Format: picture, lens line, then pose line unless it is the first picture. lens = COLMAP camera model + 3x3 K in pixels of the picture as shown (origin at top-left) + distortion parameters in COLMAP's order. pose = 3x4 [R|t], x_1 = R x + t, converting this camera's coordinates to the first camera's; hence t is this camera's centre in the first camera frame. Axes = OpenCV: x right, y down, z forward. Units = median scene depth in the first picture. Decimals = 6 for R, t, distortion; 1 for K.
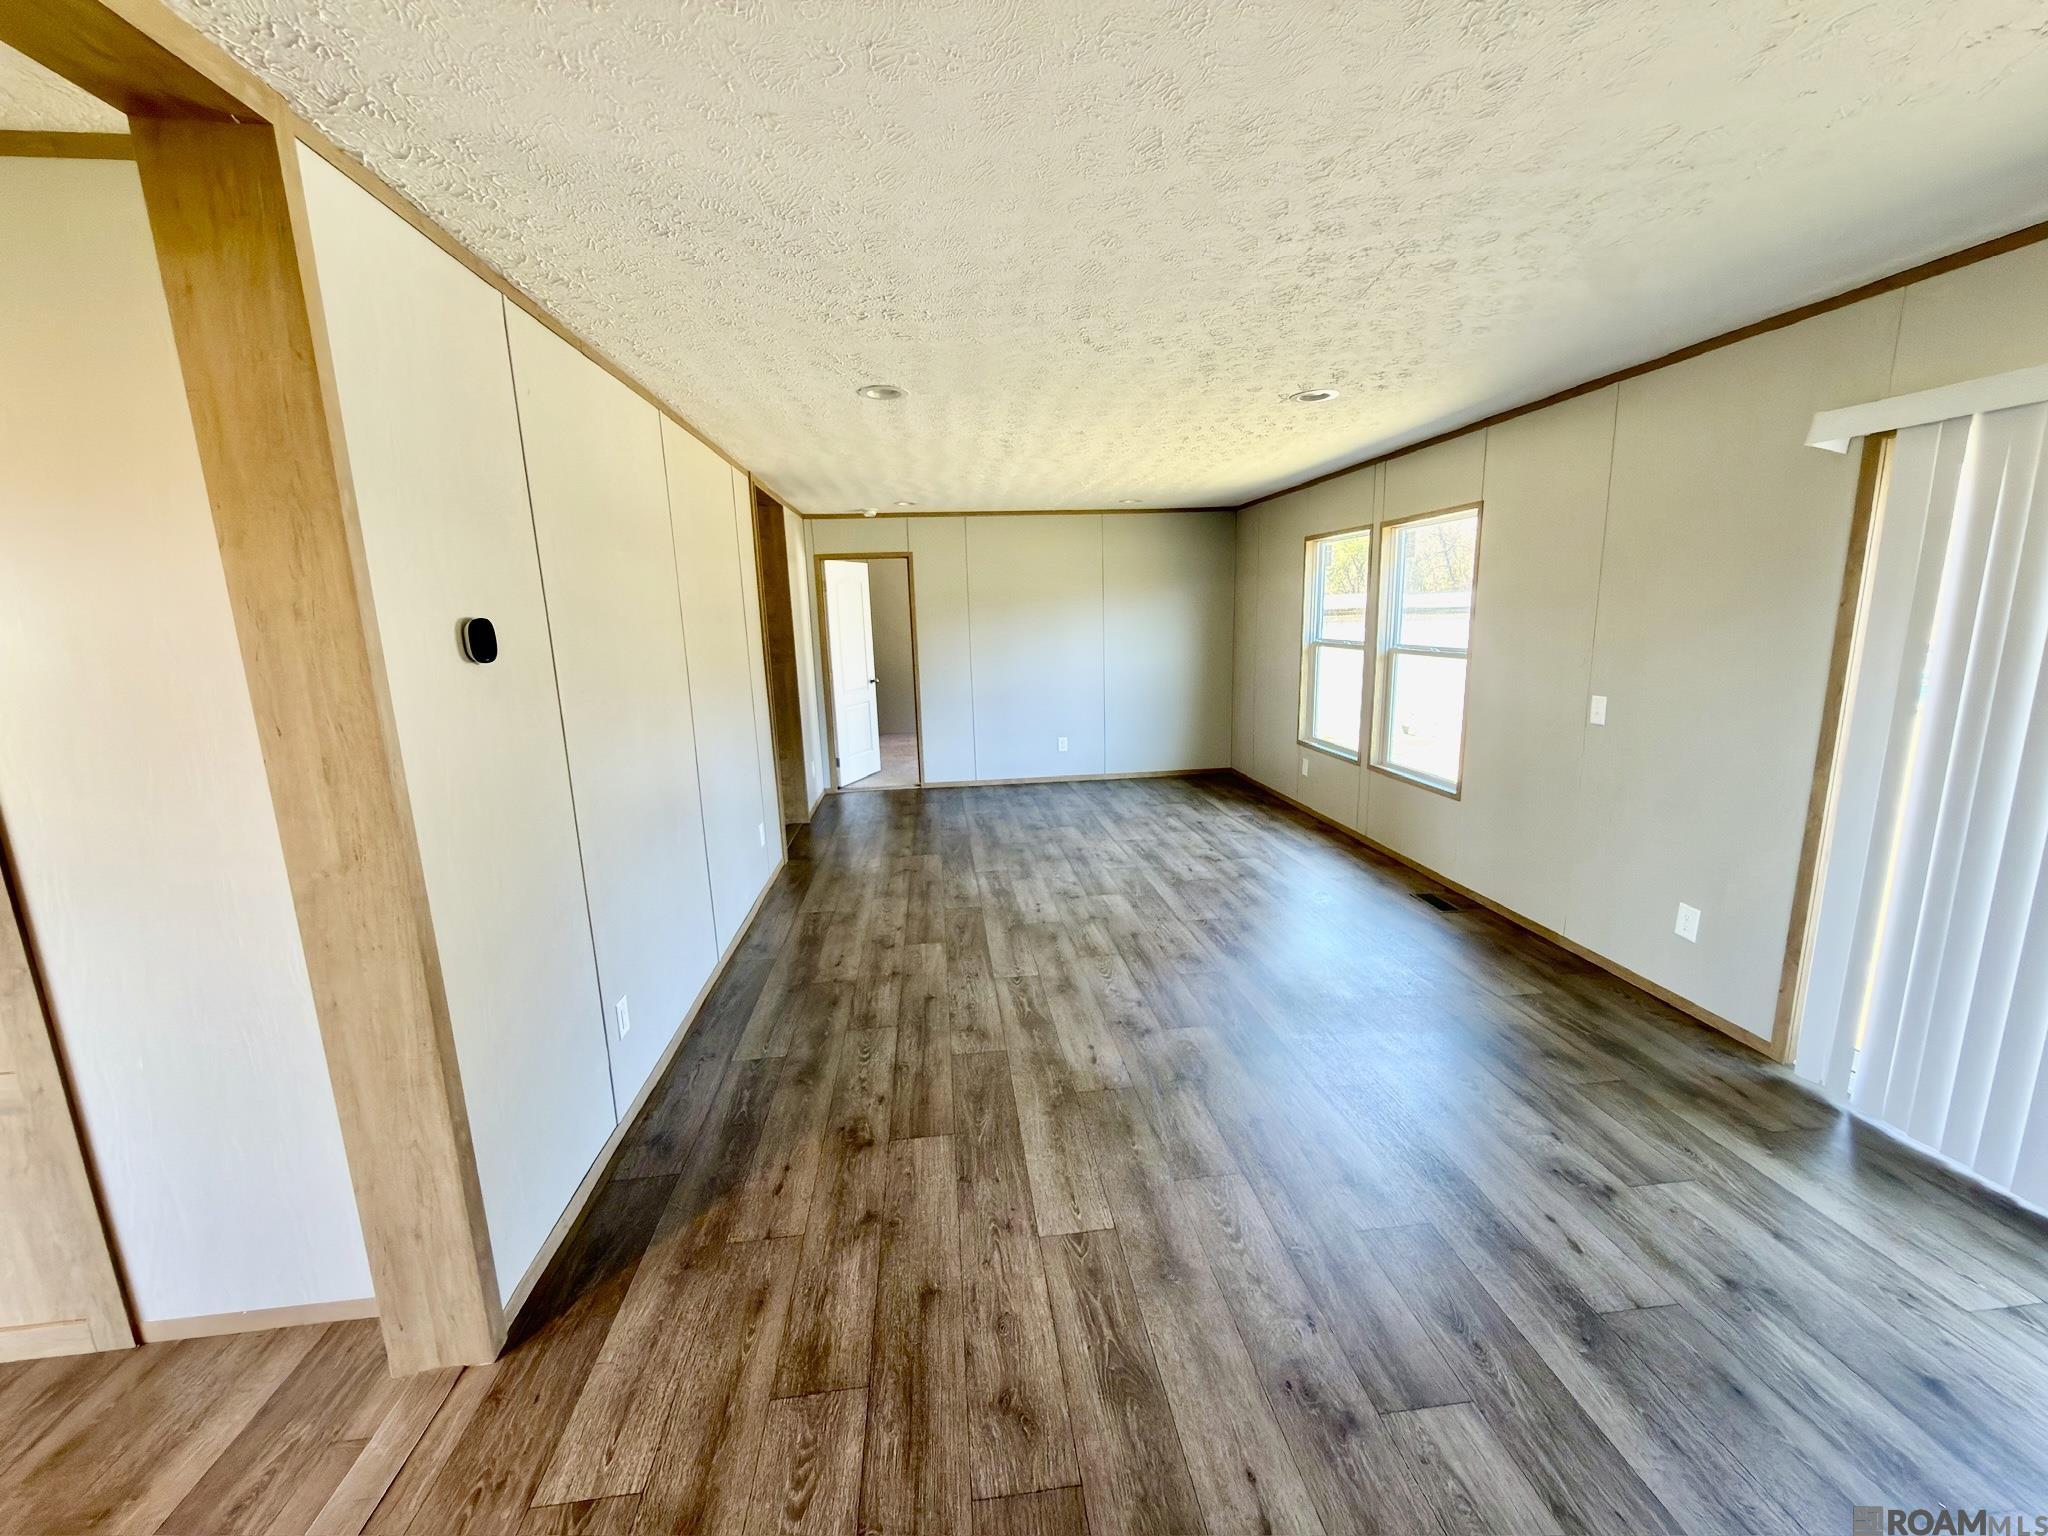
lens RADIAL K [[814.4, 0, 1040.2], [0, 814.4, 766.1], [0, 0, 1]] dist [0.014851, 0.000054]
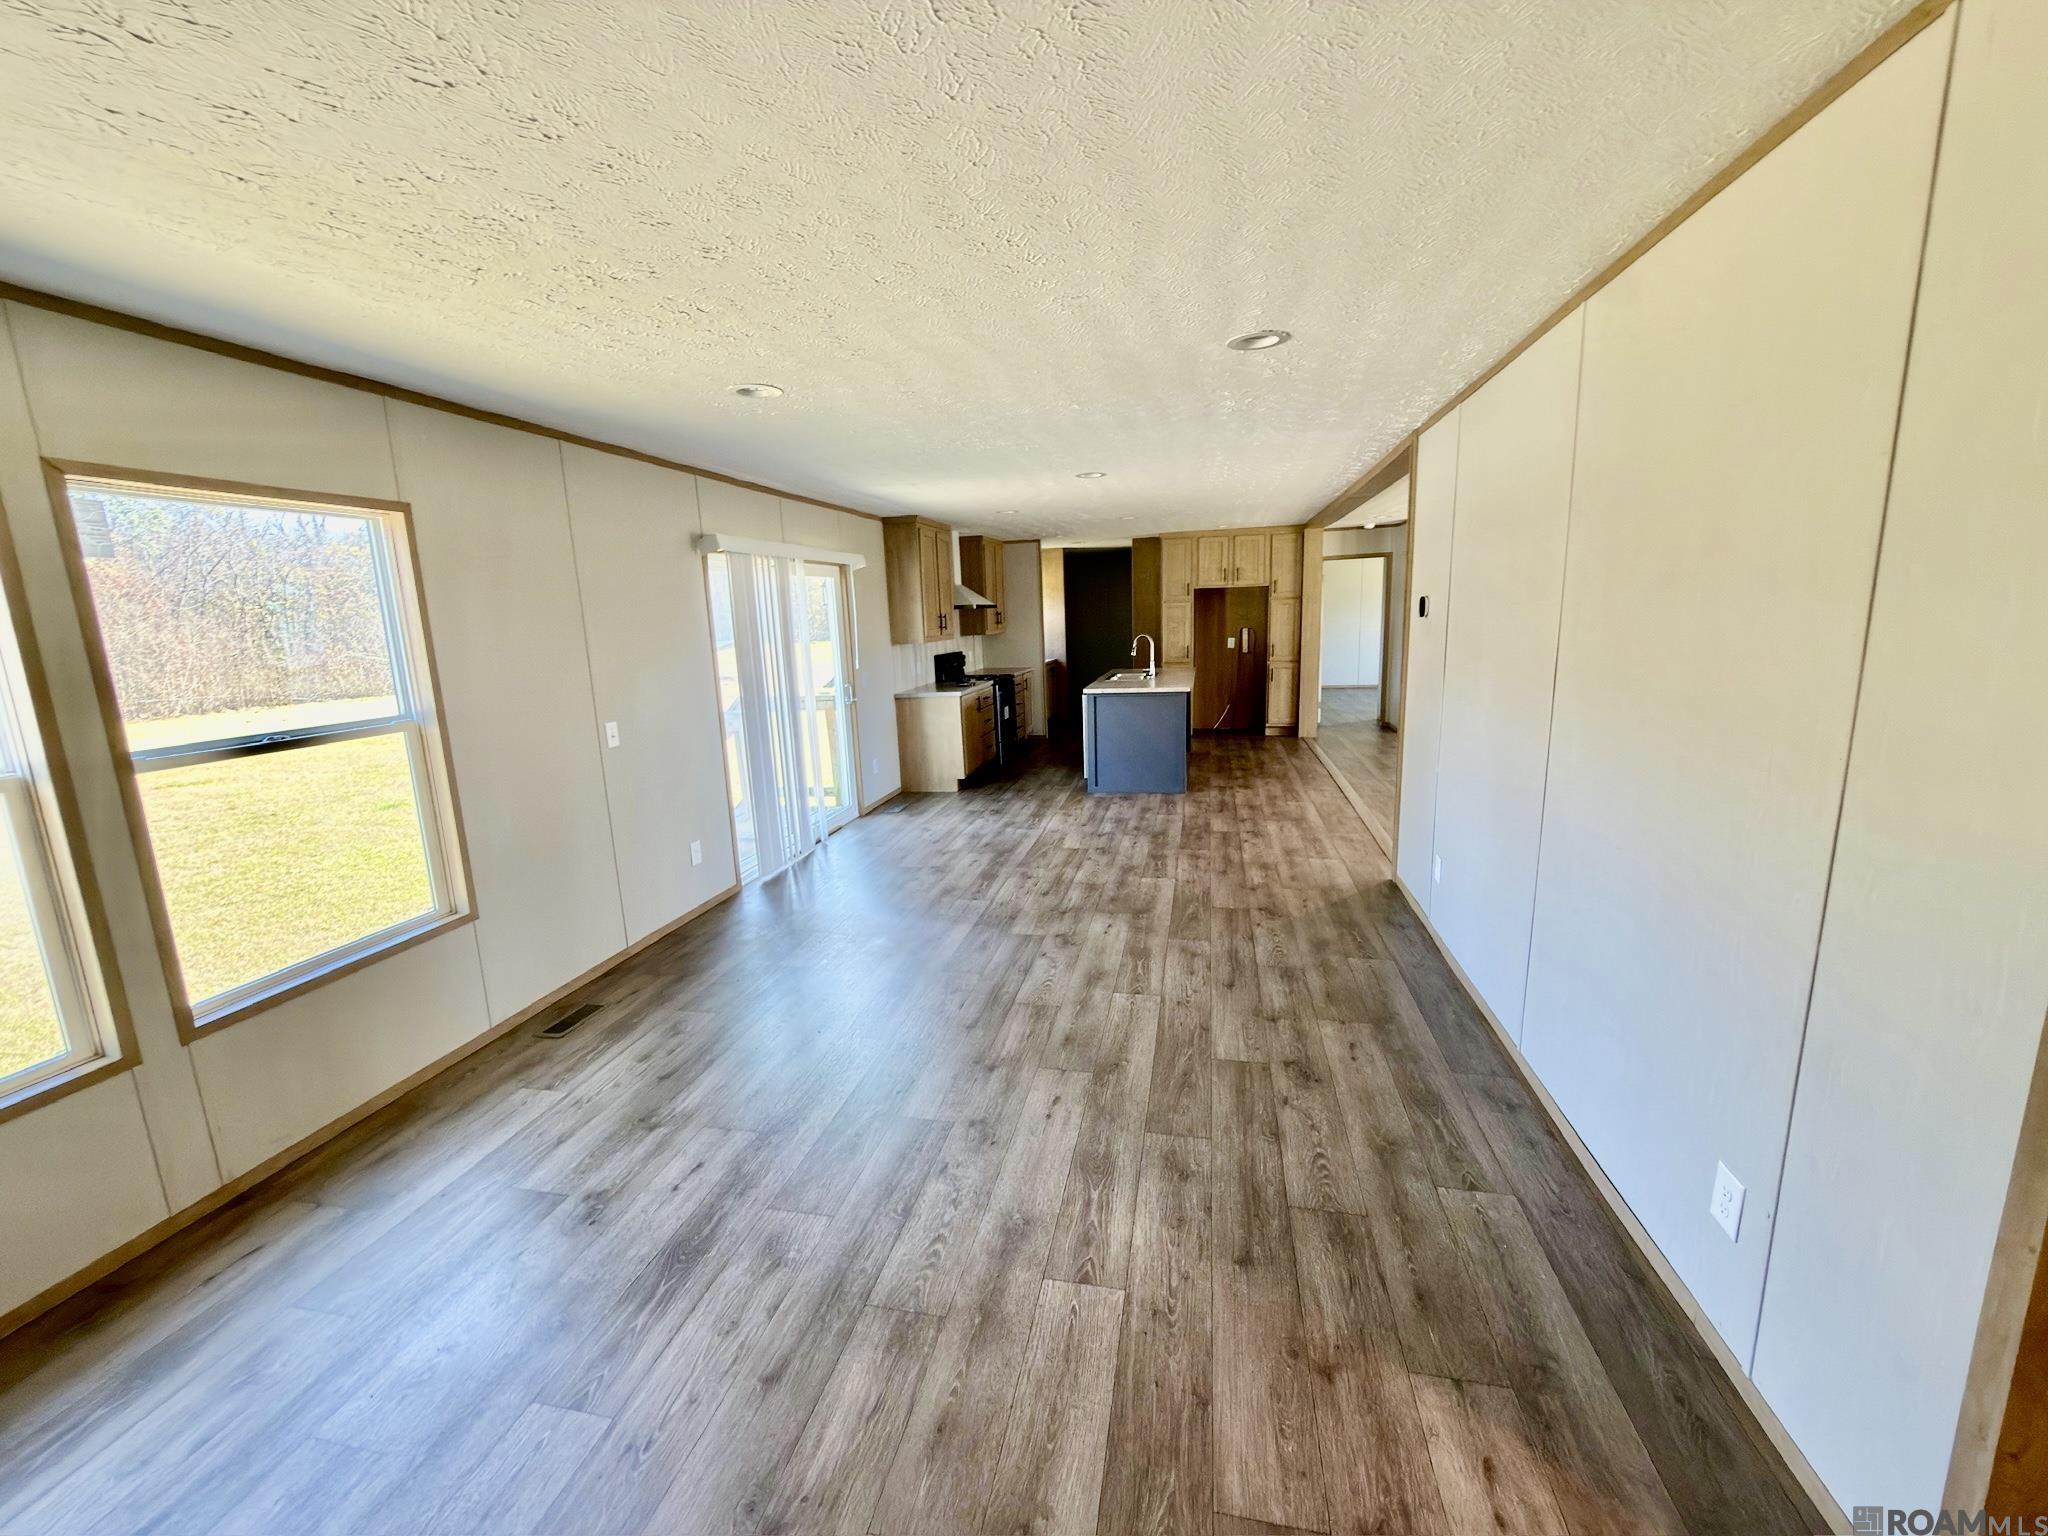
lens RADIAL K [[820.8, 0, 1016.9], [0, 820.8, 766.1], [0, 0, 1]] dist [0.016955, 0.000050]
pose [[-0.934296, -0.000809, 0.356498, -0.257196], [0.129687, 0.930711, 0.341991, -0.361239], [-0.332074, 0.365754, -0.869455, 1.910273]]
